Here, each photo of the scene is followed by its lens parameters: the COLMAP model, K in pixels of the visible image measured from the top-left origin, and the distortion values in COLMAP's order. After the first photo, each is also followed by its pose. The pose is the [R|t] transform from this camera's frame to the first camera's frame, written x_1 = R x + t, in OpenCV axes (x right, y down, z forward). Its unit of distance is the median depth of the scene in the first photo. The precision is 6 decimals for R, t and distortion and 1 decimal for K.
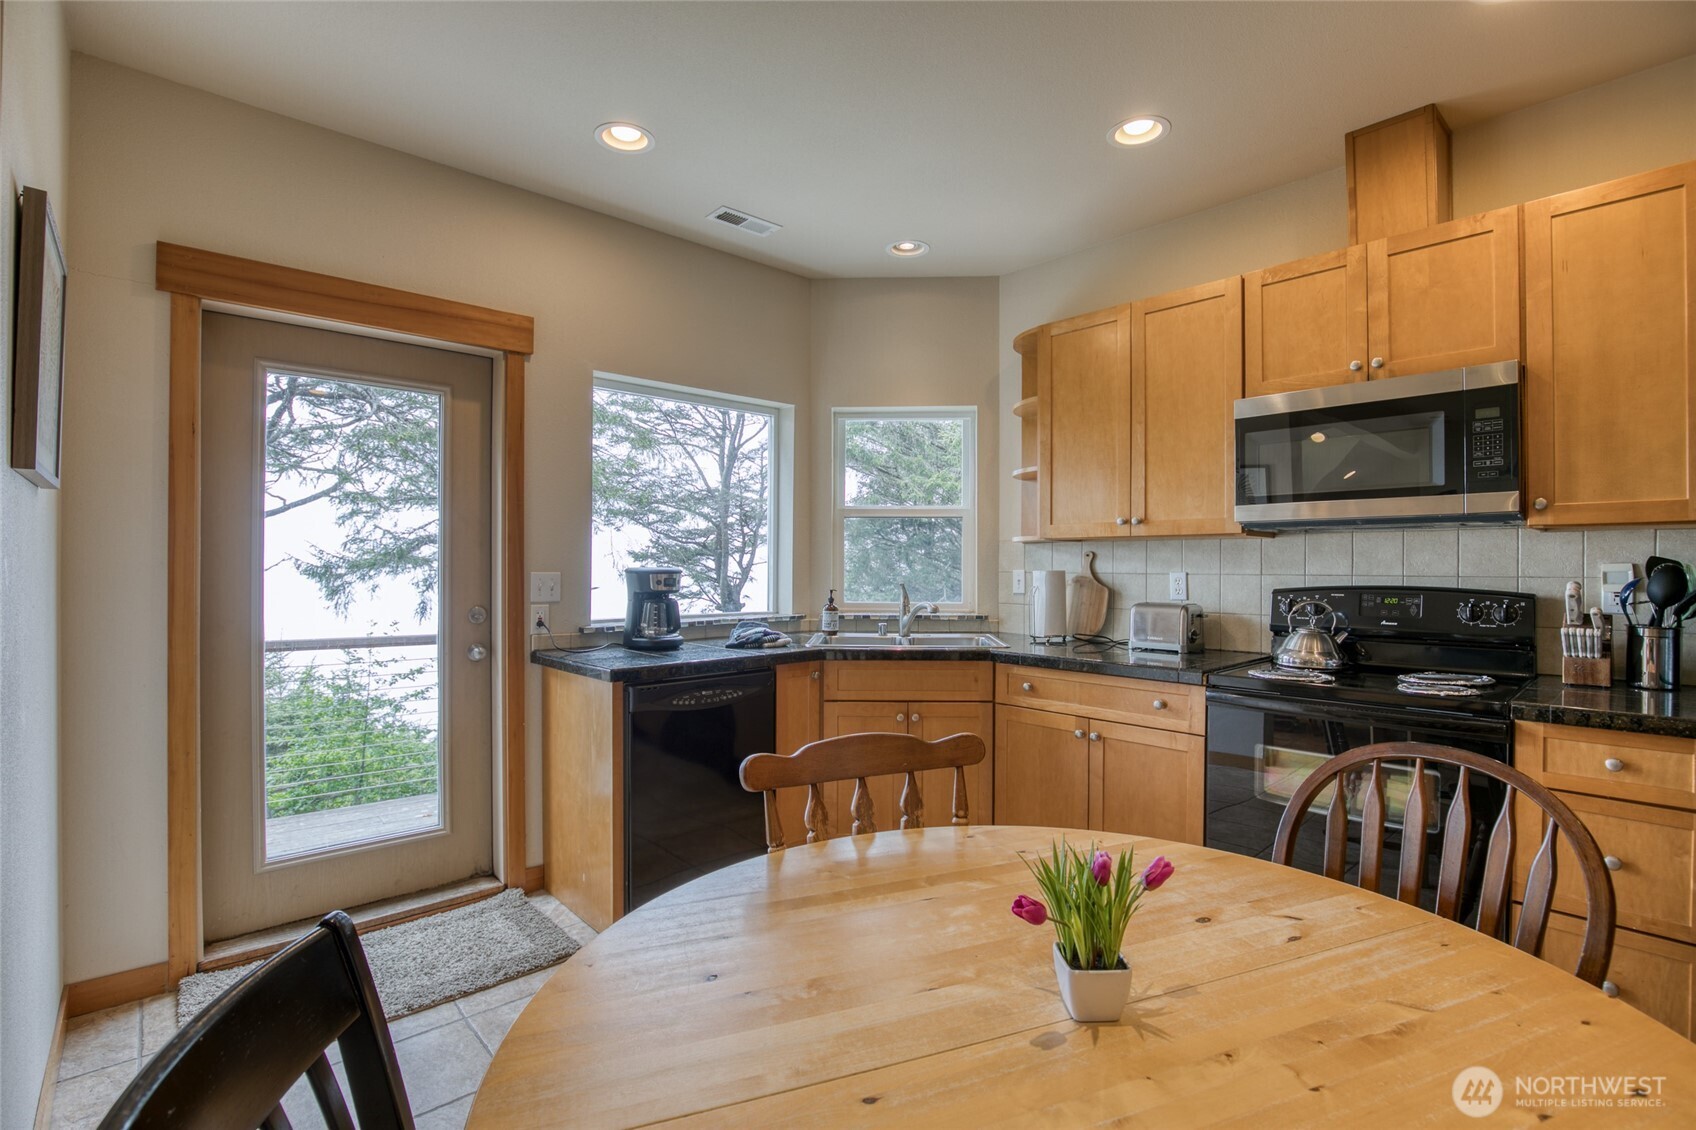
lens RADIAL K [[783.8, 0, 855.8], [0, 783.8, 564.7], [0, 0, 1]] dist [-0.042469, 0.009457]
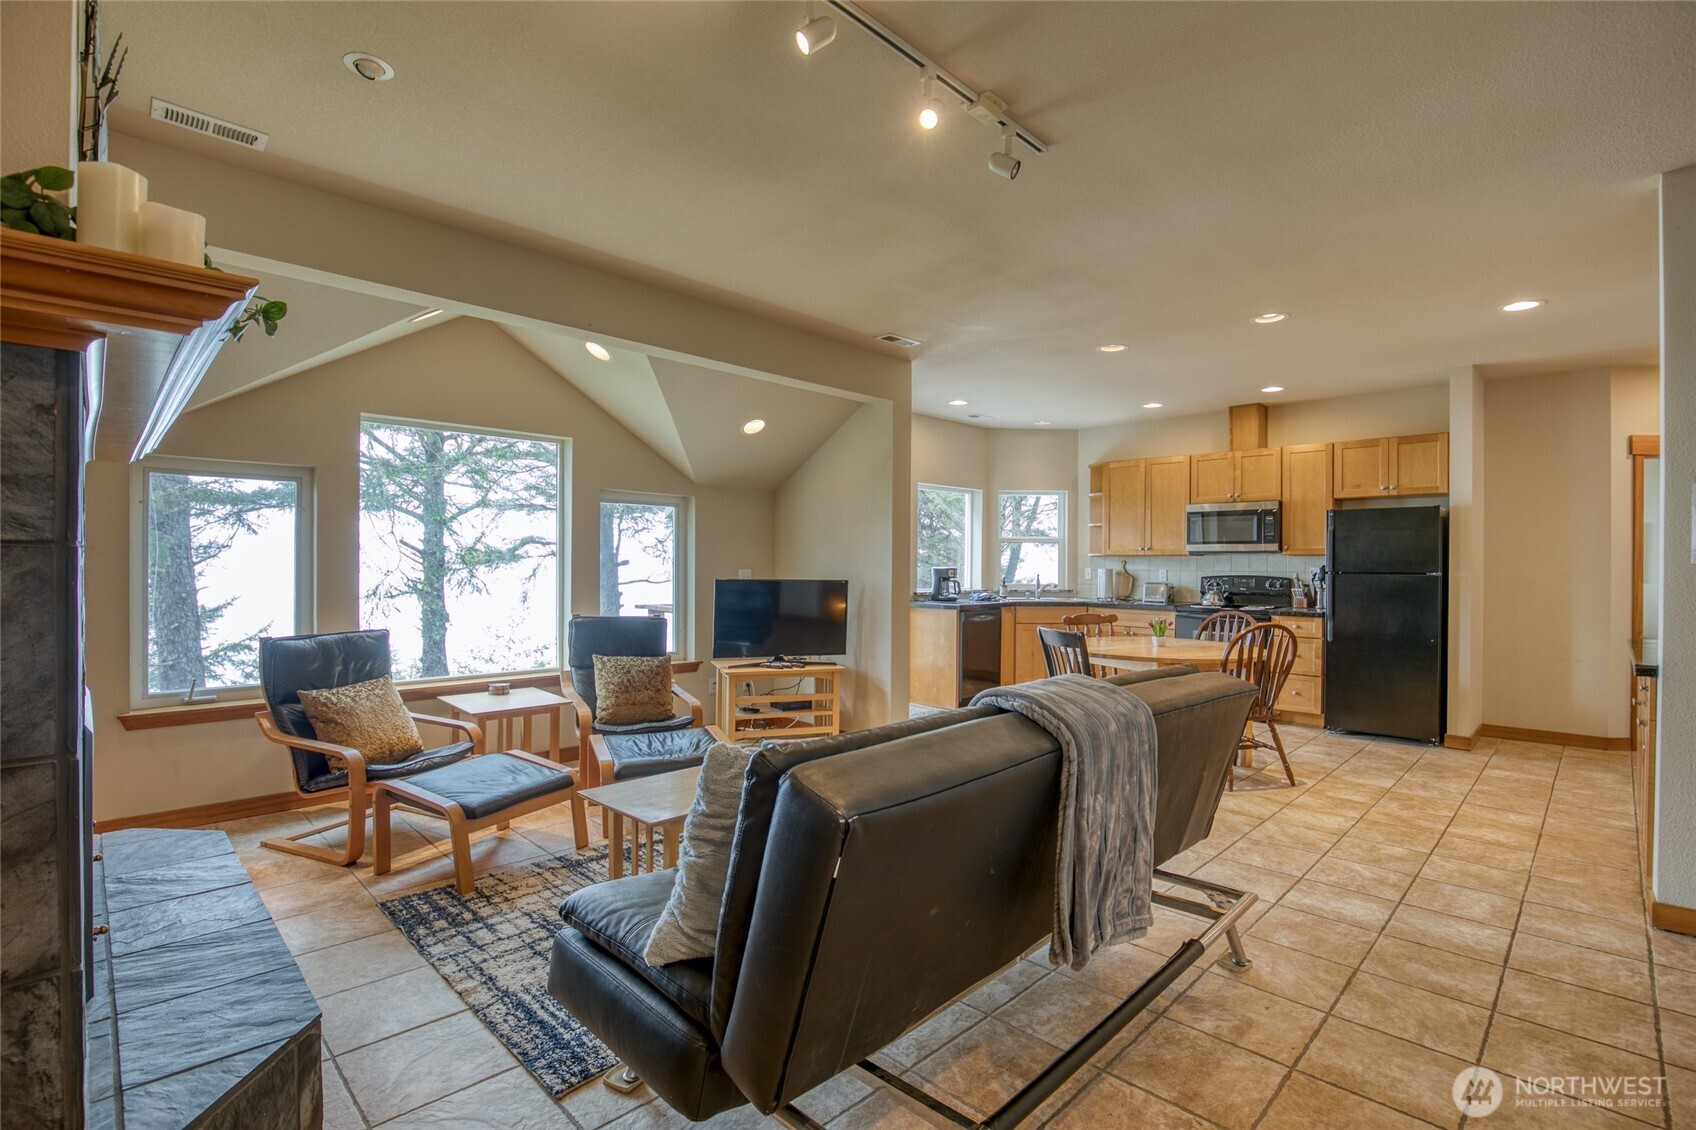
lens RADIAL K [[783.8, 0, 840.8], [0, 783.8, 566.9], [0, 0, 1]] dist [-0.042469, 0.009457]
pose [[0.999277, 0.005532, 0.037612, -0.761286], [-0.005667, 0.999978, 0.003484, -0.001755], [-0.037592, -0.003694, 0.999286, -1.549195]]
